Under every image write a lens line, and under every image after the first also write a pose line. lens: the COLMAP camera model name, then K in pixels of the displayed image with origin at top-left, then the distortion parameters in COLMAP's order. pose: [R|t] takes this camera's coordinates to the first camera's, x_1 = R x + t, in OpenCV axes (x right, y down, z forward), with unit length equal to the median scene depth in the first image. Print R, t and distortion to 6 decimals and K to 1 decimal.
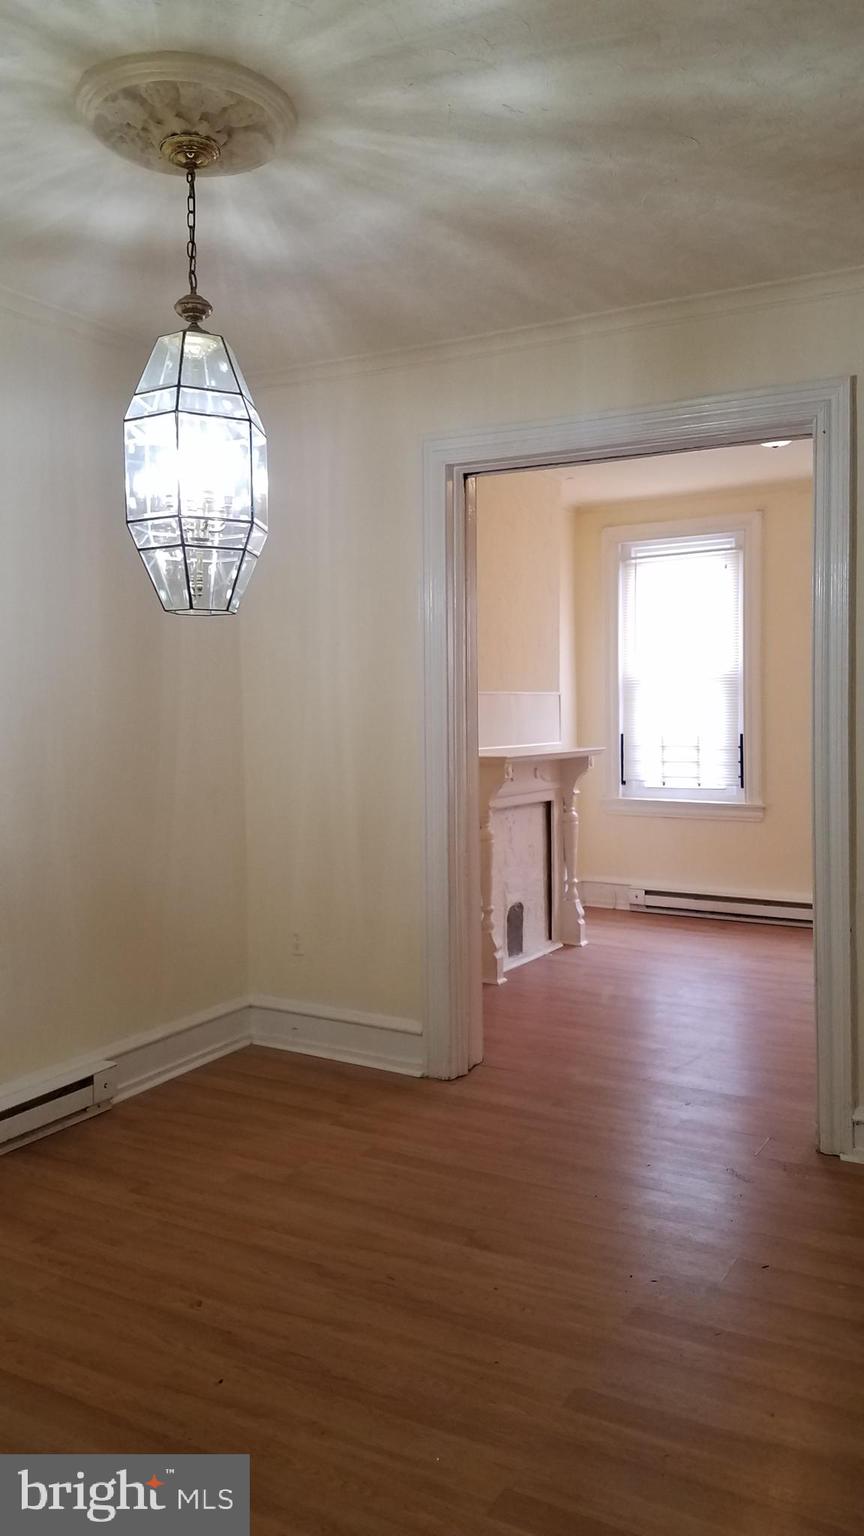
lens RADIAL K [[1113.3, 0, 394.4], [0, 1113.3, 736.4], [0, 0, 1]] dist [0.199695, -0.462859]
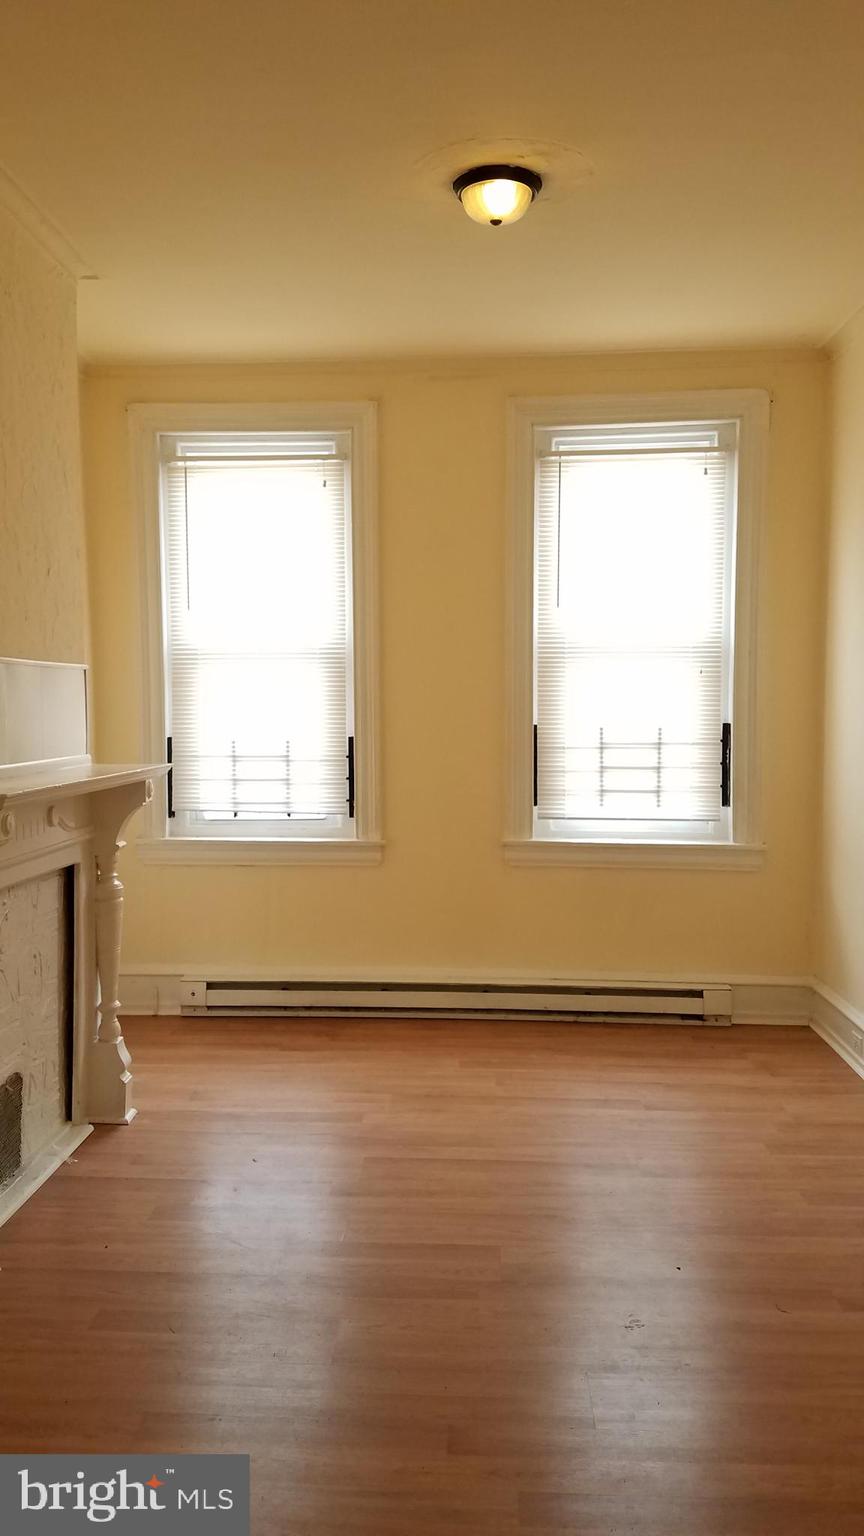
lens RADIAL K [[1157.0, 0, 401.0], [0, 1157.0, 747.4], [0, 0, 1]] dist [0.279209, -0.438001]
pose [[0.887463, -0.011301, 0.460741, 0.021448], [0.004914, 0.999874, 0.015061, -0.008877], [-0.460853, -0.011102, 0.887407, 0.522614]]
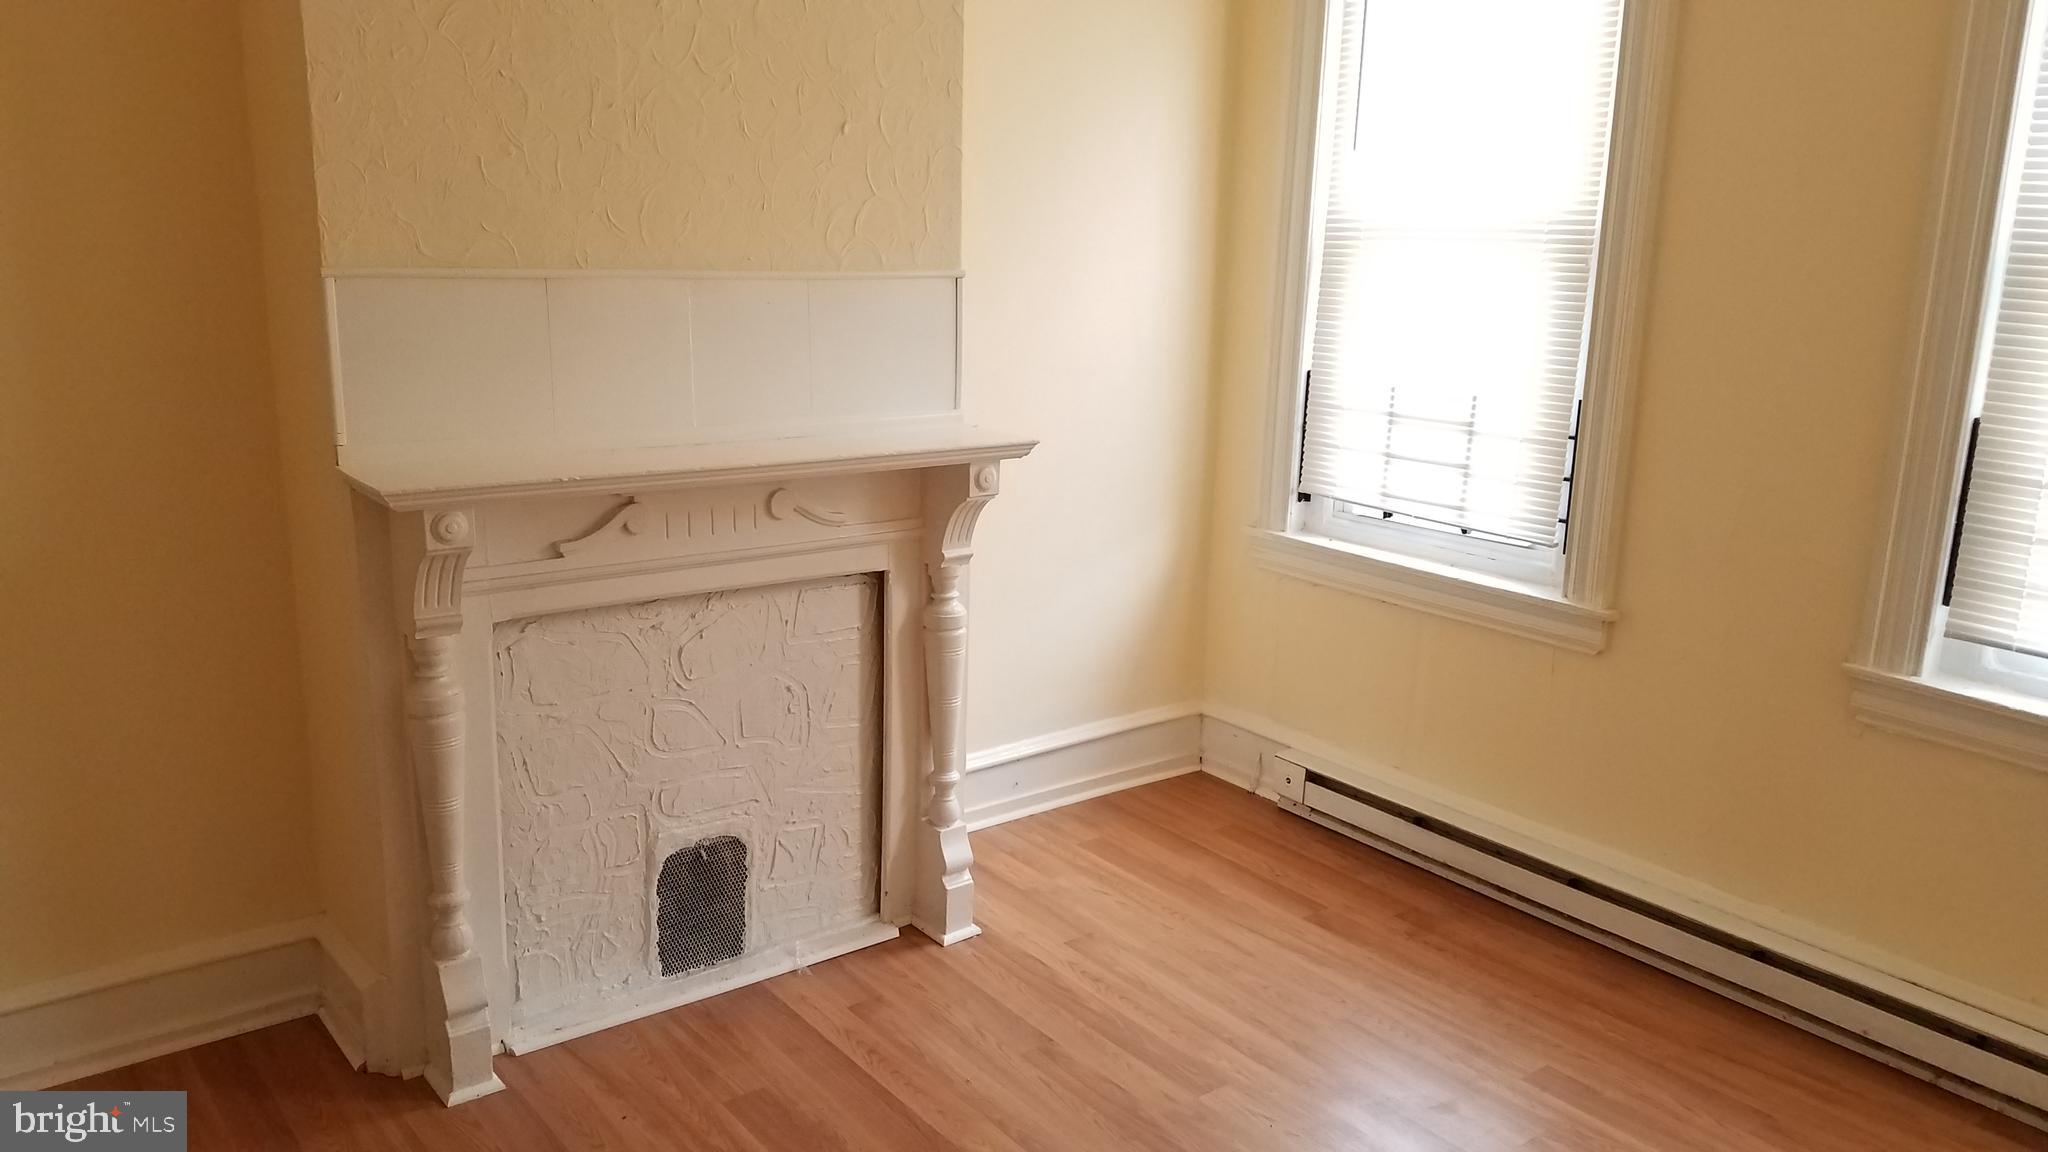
lens RADIAL K [[1523.5, 0, 954.3], [0, 1523.5, 581.4], [0, 0, 1]] dist [0.079957, -0.092480]
pose [[0.920951, 0.112428, -0.373107, 0.438738], [-0.032013, 0.976067, 0.215100, -0.061248], [0.388360, -0.186152, 0.902510, 0.686991]]
